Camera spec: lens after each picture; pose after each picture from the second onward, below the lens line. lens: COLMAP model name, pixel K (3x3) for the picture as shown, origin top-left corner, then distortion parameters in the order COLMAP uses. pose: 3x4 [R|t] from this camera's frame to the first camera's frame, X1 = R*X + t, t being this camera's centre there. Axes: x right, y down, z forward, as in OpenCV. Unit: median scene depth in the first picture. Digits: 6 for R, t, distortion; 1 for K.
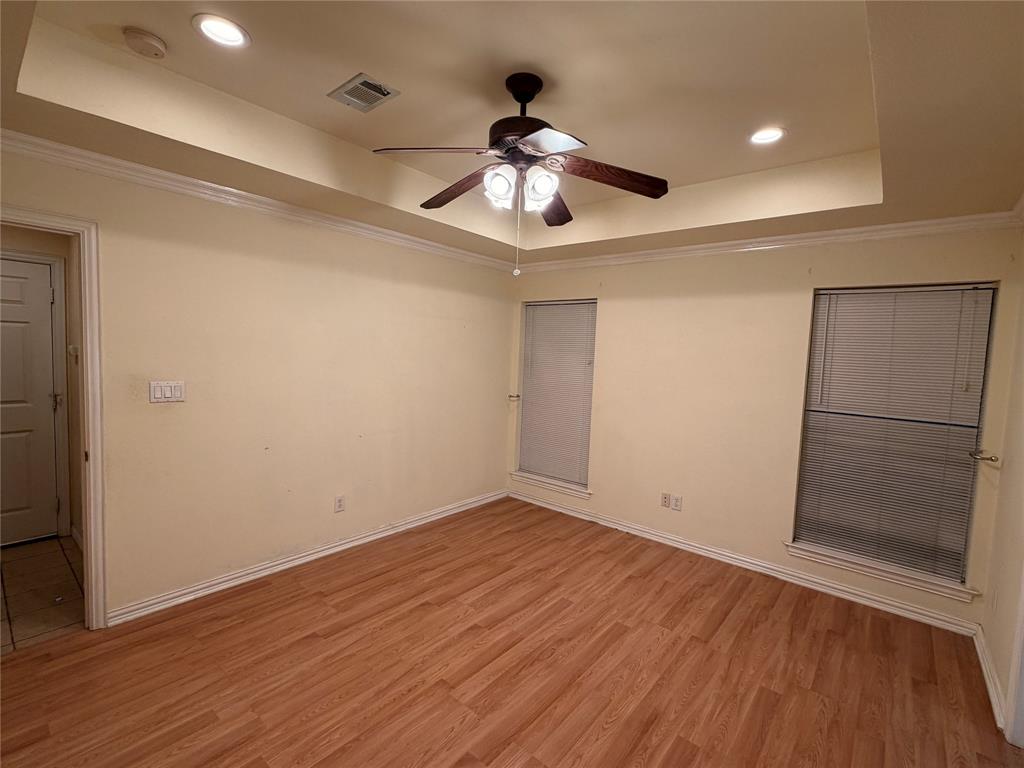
lens RADIAL K [[469.7, 0, 513.5], [0, 469.7, 377.3], [0, 0, 1]] dist [-0.000991, -0.002154]
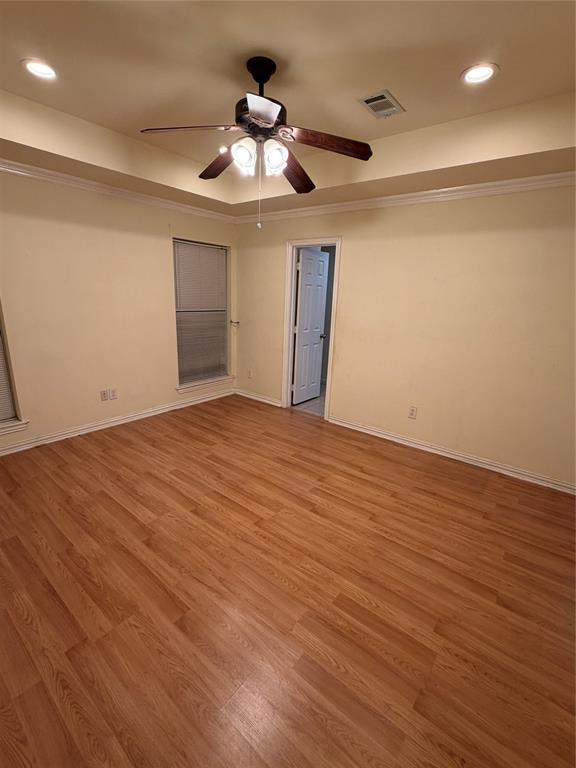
lens RADIAL K [[352.3, 0, 287.5], [0, 352.3, 384.3], [0, 0, 1]] dist [-0.000991, -0.002154]
pose [[-0.019857, -0.301635, 0.953217, -0.782753], [0.016681, 0.953172, 0.301968, -0.067637], [-0.999664, 0.021897, -0.013896, 0.668109]]
